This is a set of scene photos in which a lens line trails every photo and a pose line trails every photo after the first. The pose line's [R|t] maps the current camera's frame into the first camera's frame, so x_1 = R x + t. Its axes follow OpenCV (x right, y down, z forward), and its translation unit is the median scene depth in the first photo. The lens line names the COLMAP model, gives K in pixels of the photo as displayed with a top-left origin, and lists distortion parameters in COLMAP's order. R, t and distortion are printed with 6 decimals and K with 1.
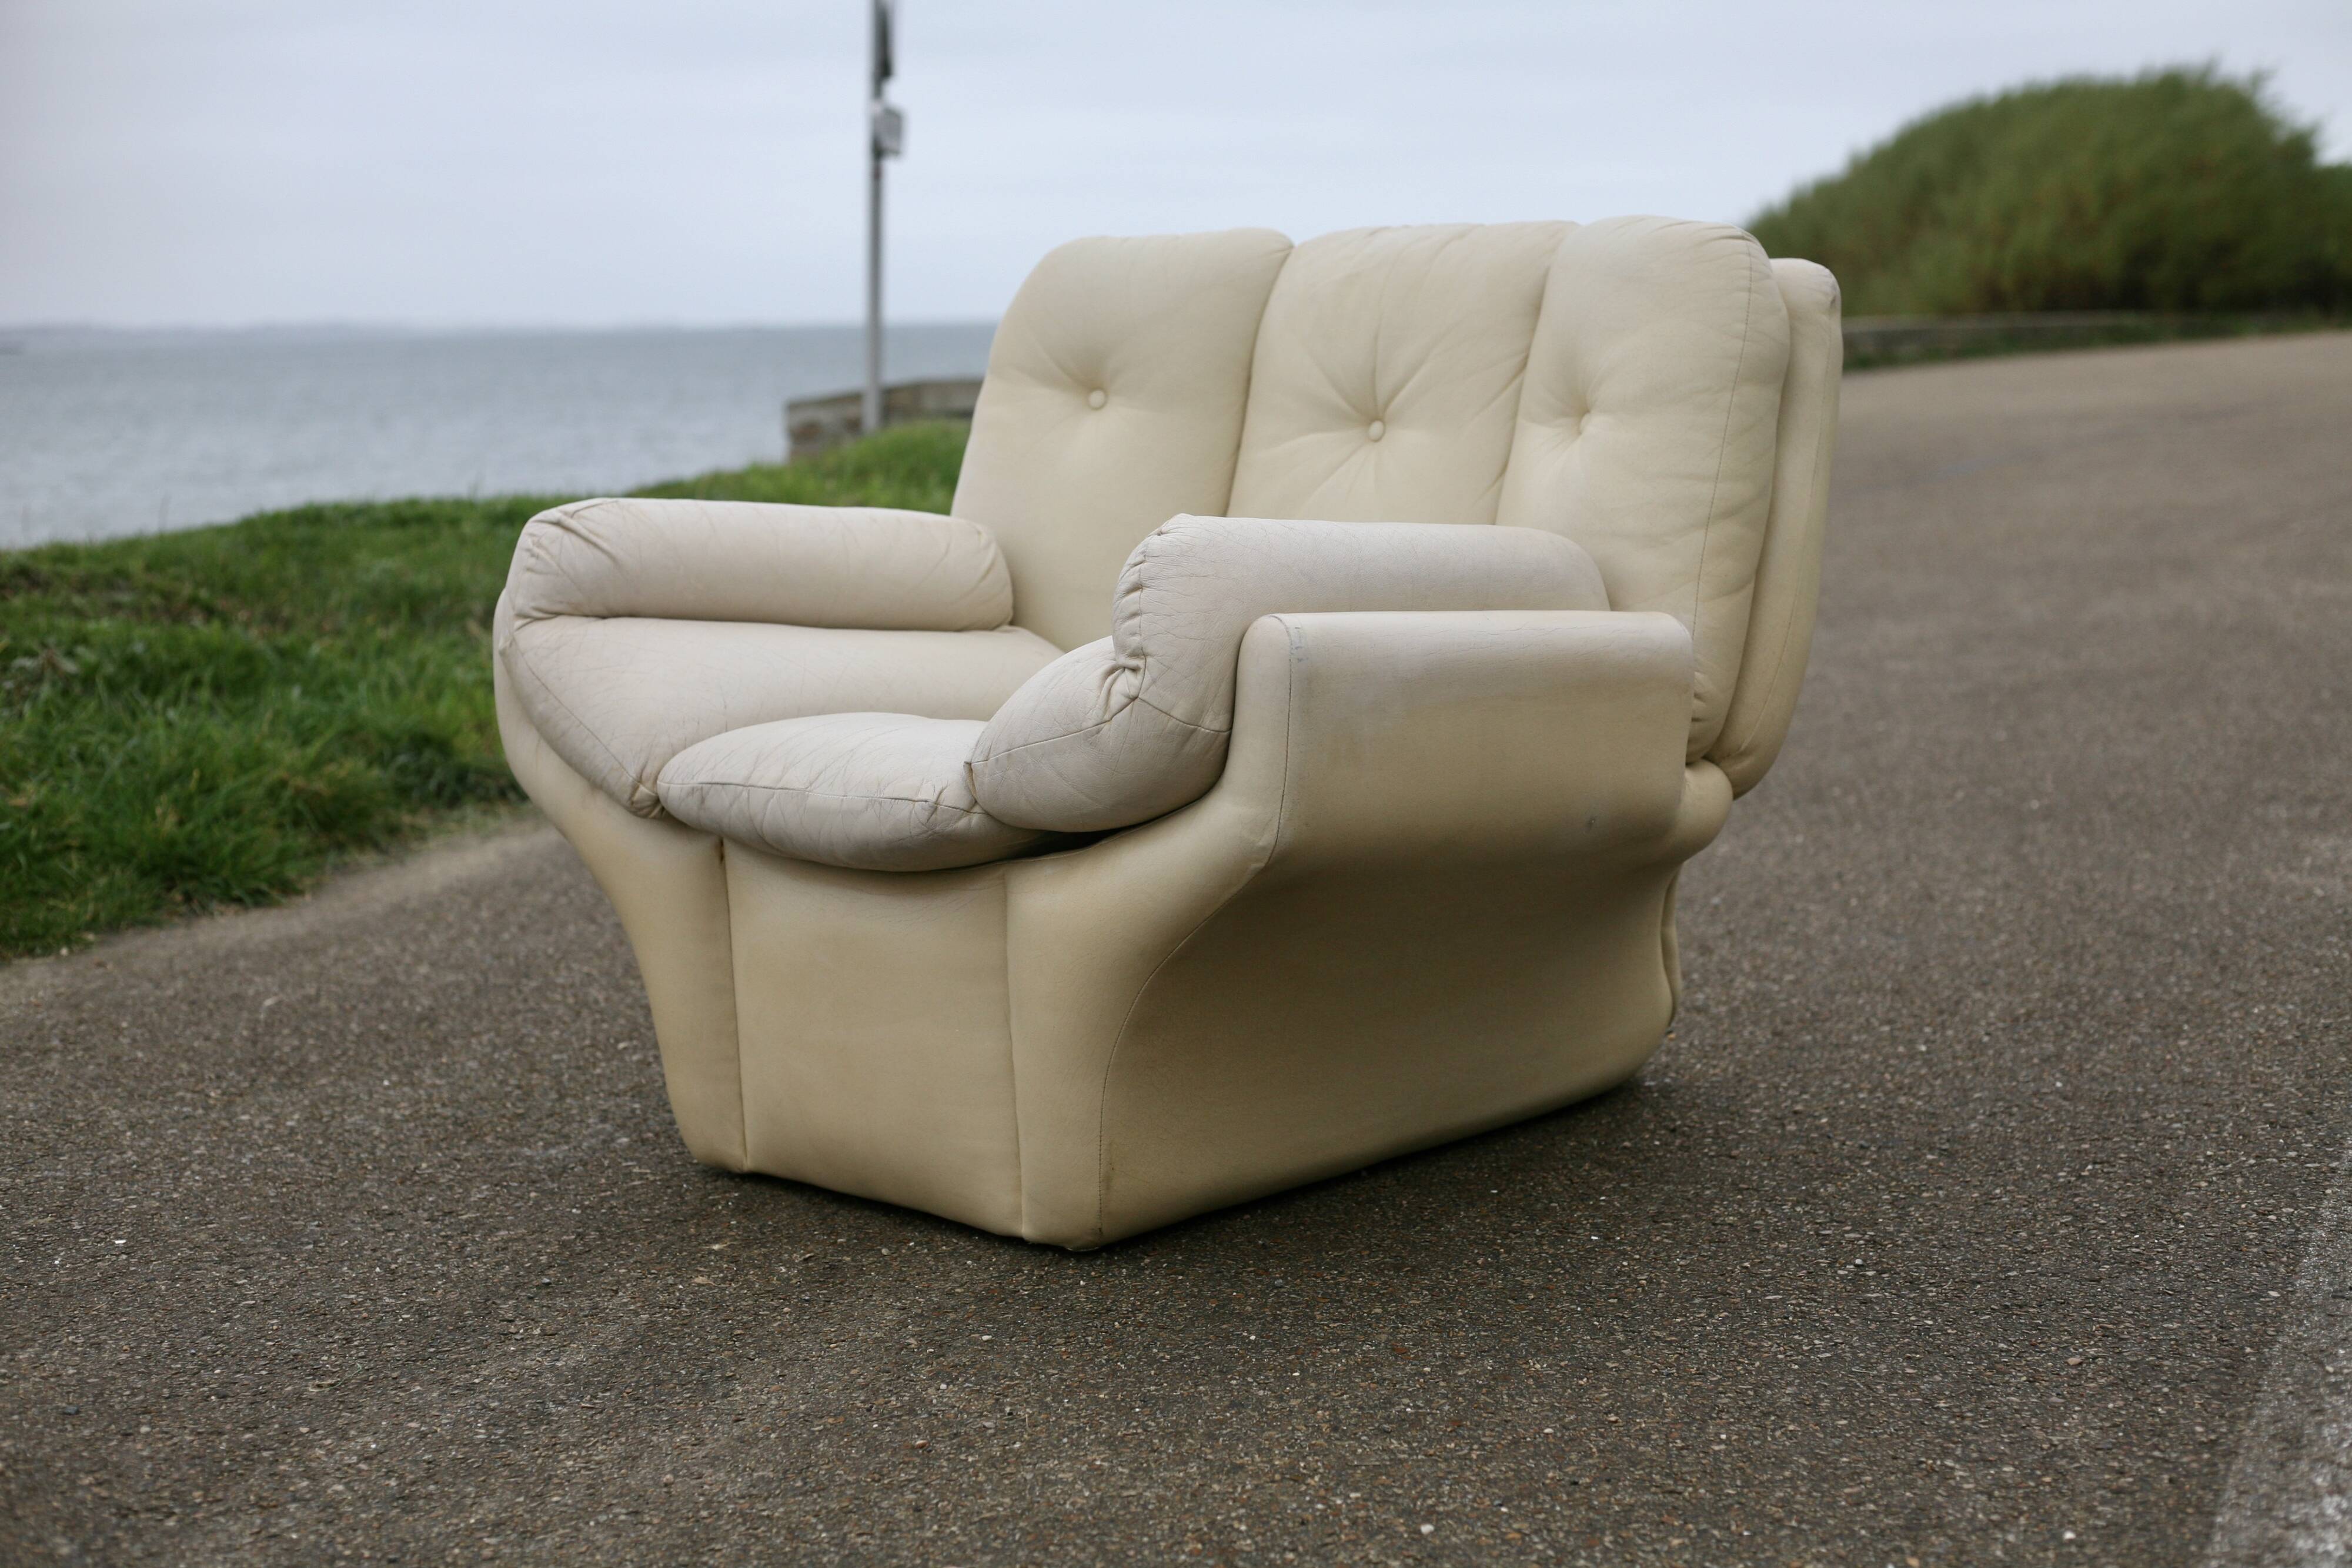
lens RADIAL K [[3468.0, 0, 1179.1], [0, 3468.0, 783.1], [0, 0, 1]] dist [-0.114616, 0.000000]
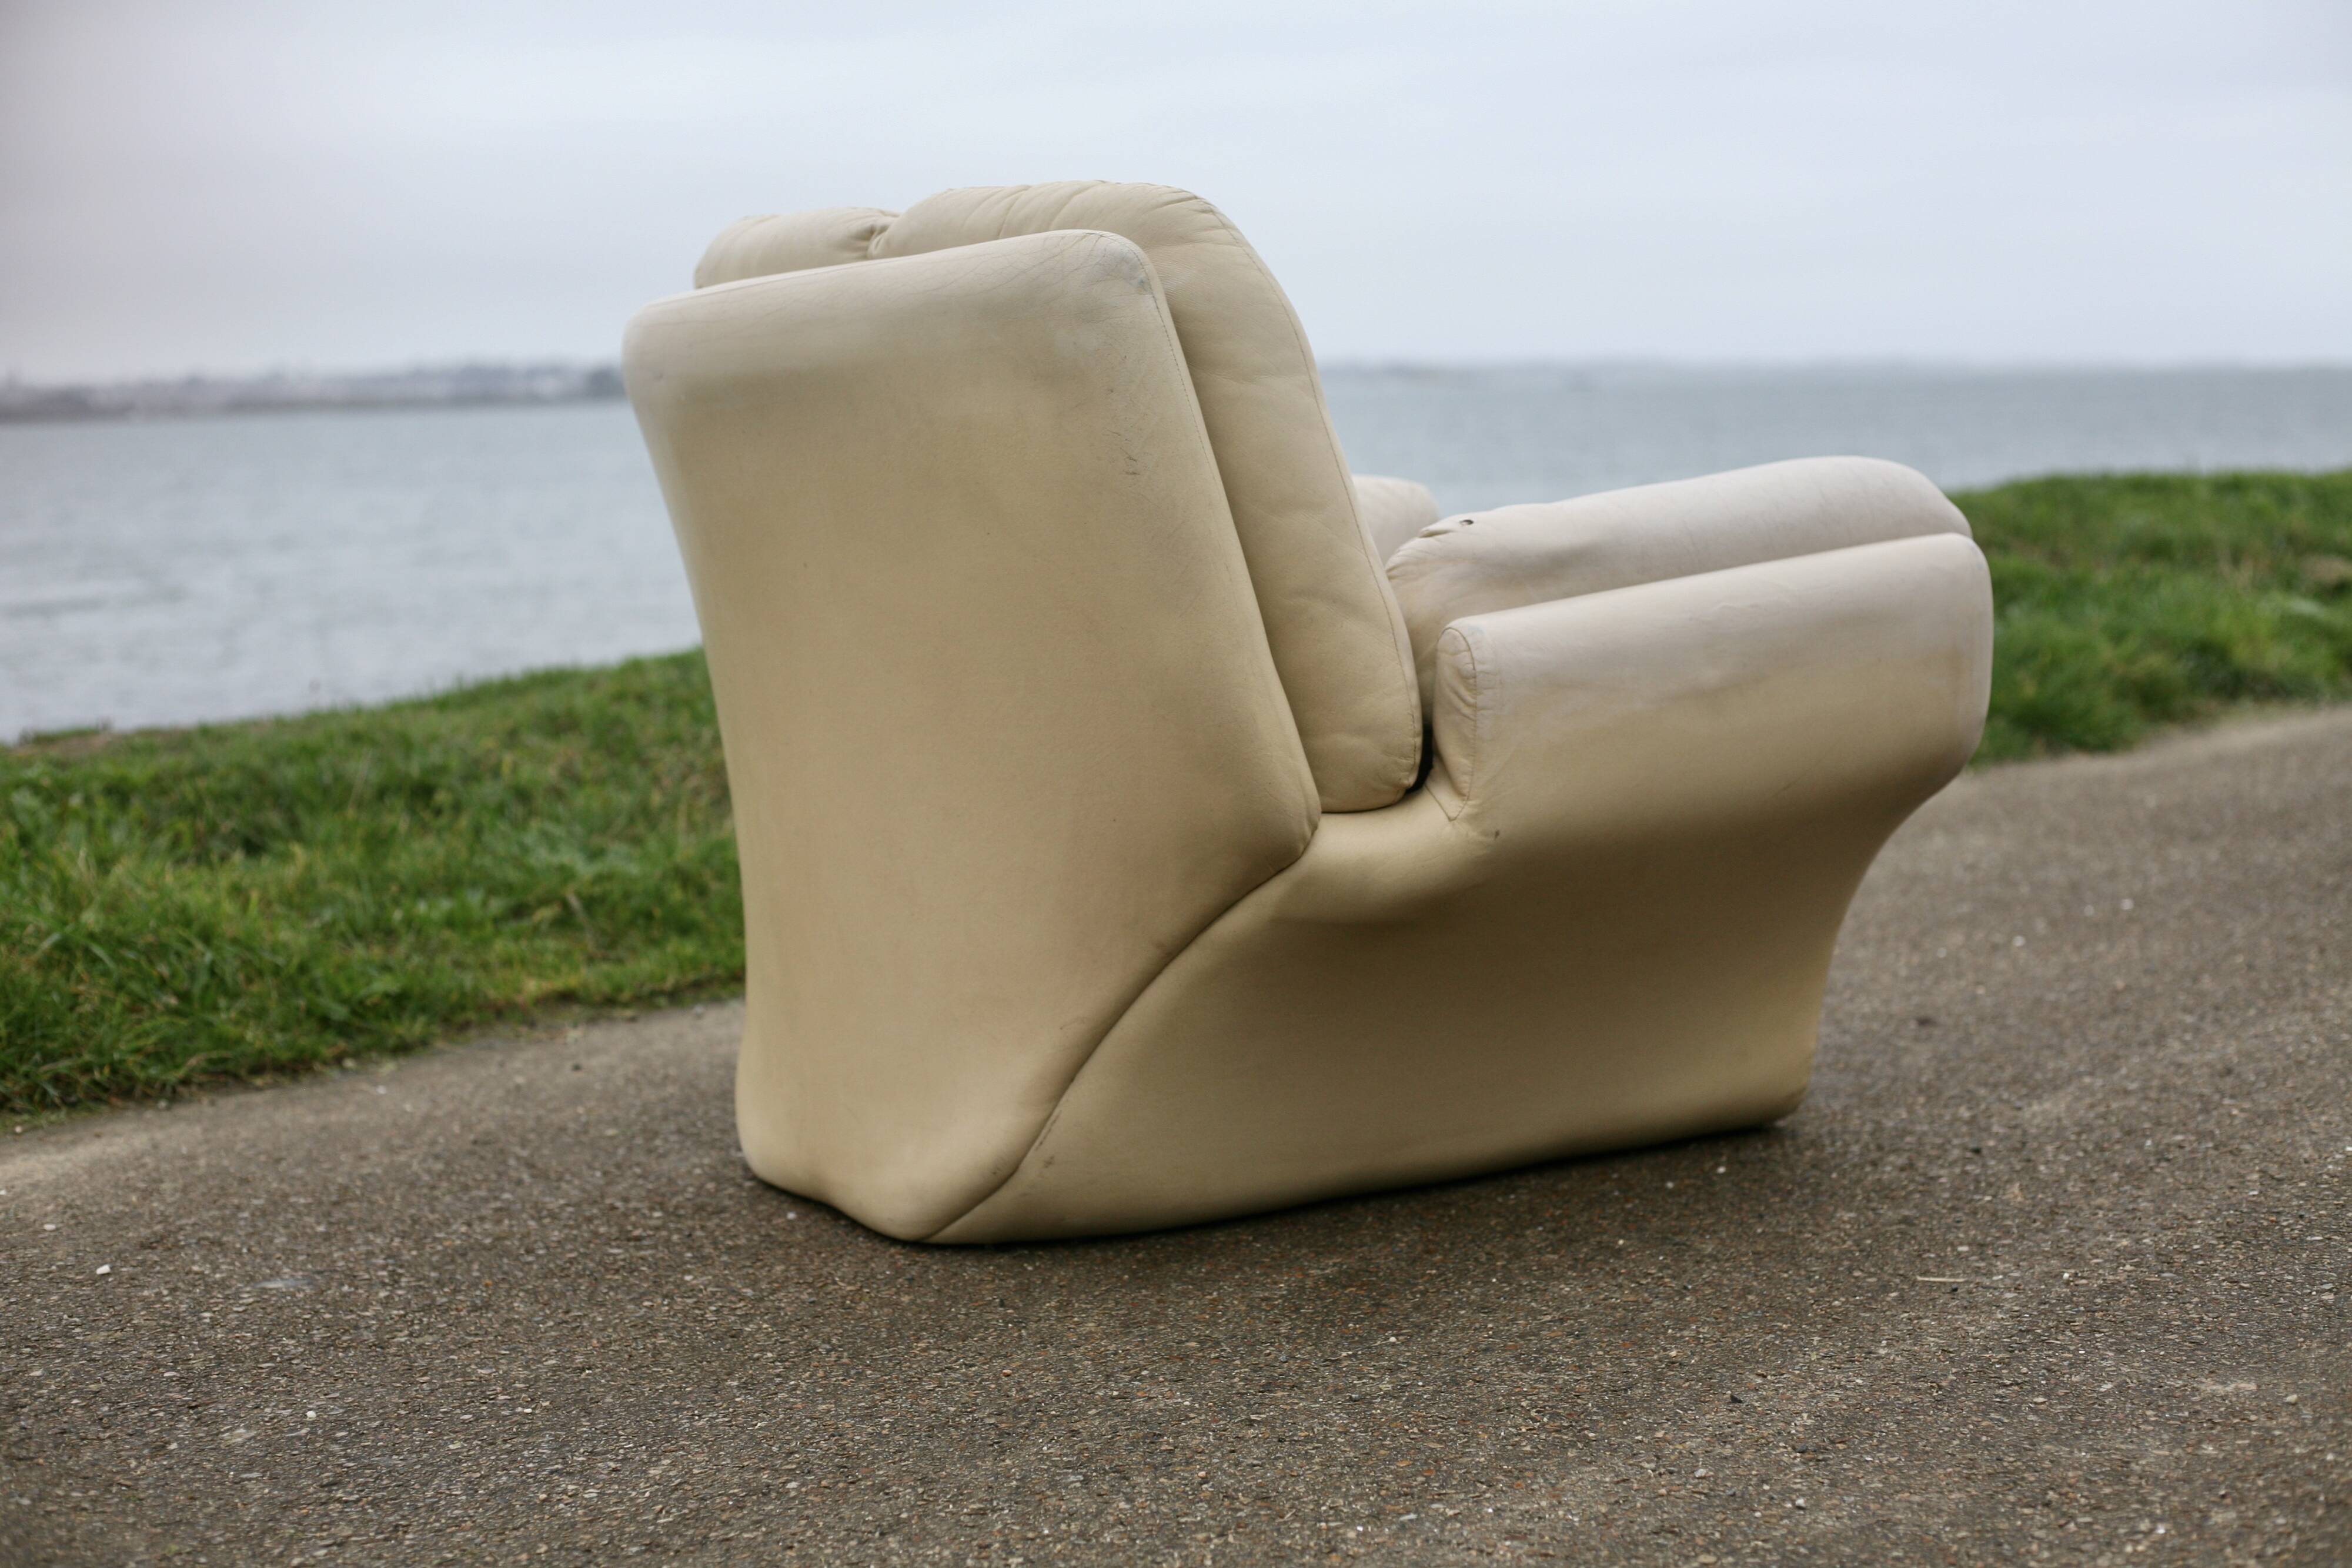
lens RADIAL K [[3468.0, 0, 1169.9], [0, 3468.0, 784.2], [0, 0, 1]] dist [-0.114616, 0.000000]
pose [[0.903214, 0.044528, -0.426875, -0.057333], [-0.049014, 0.998798, 0.000478, 0.100525], [0.426383, 0.020491, 0.904310, -0.470292]]
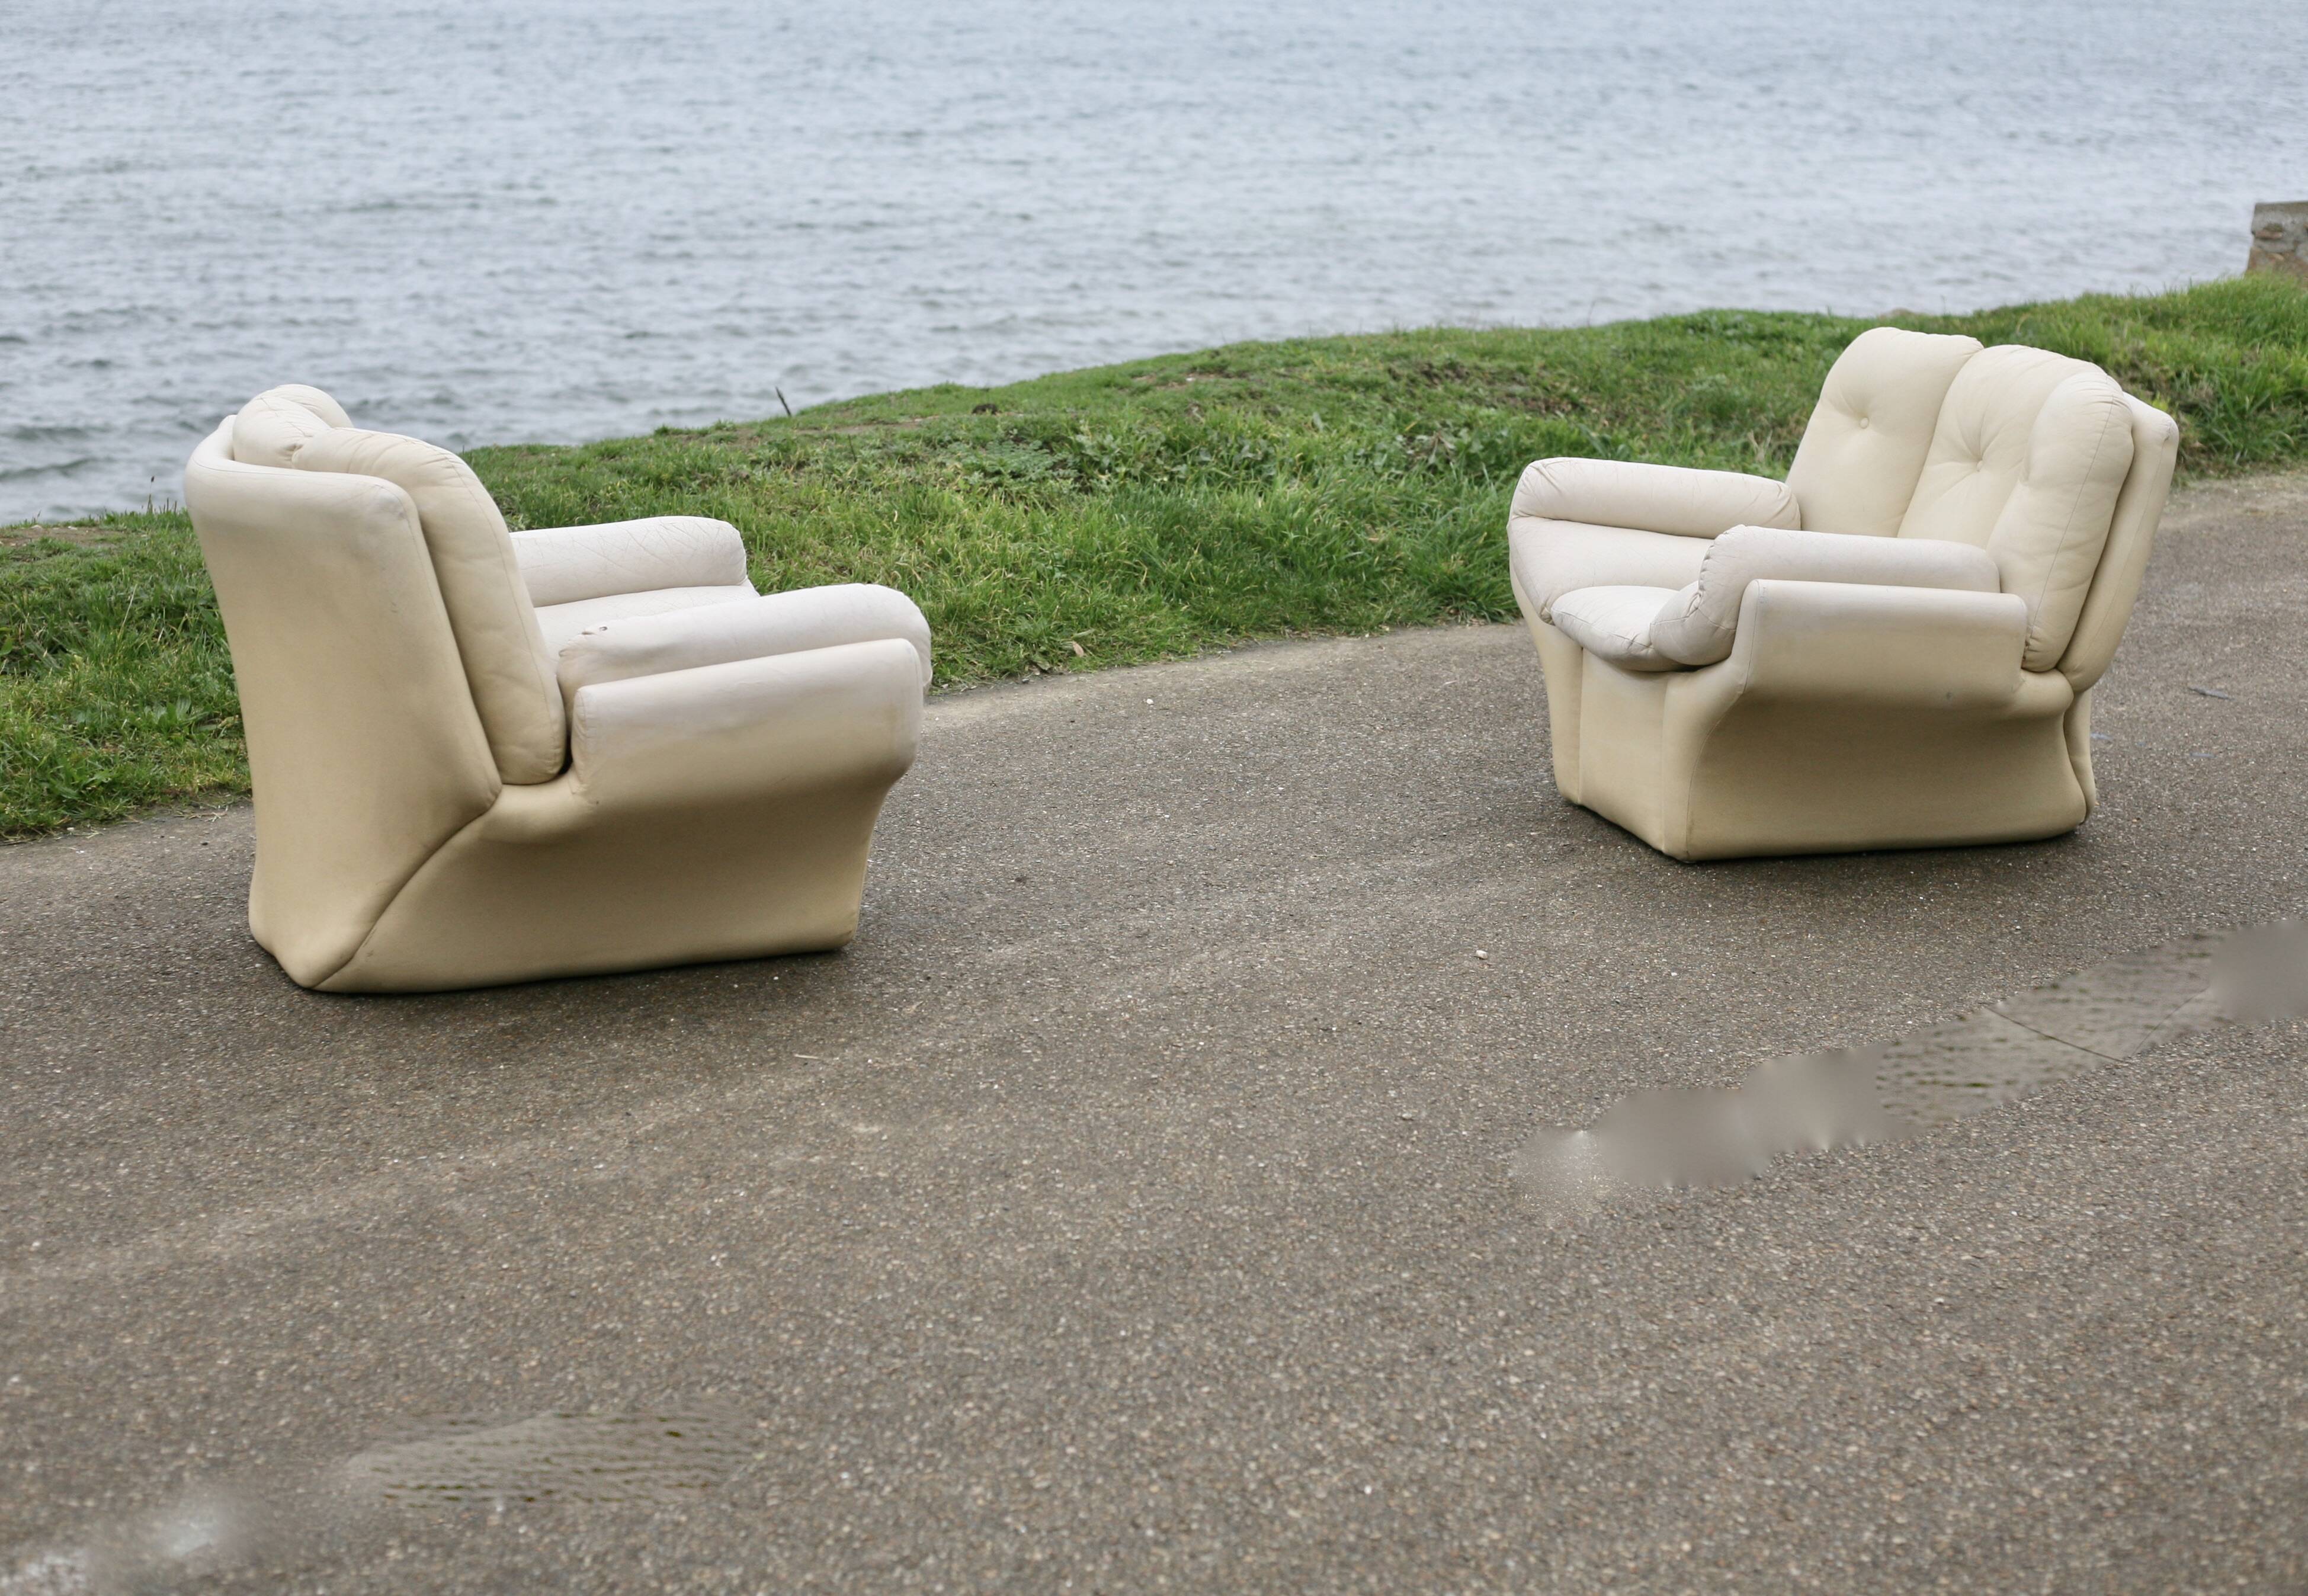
lens RADIAL K [[3783.7, 0, 1094.1], [0, 3783.7, 796.0], [0, 0, 1]] dist [-0.109970, 0.000000]
pose [[0.870926, 0.158779, -0.465056, 0.665725], [-0.112389, 0.985638, 0.126040, -0.140813], [0.478389, -0.057505, 0.876263, -1.084532]]
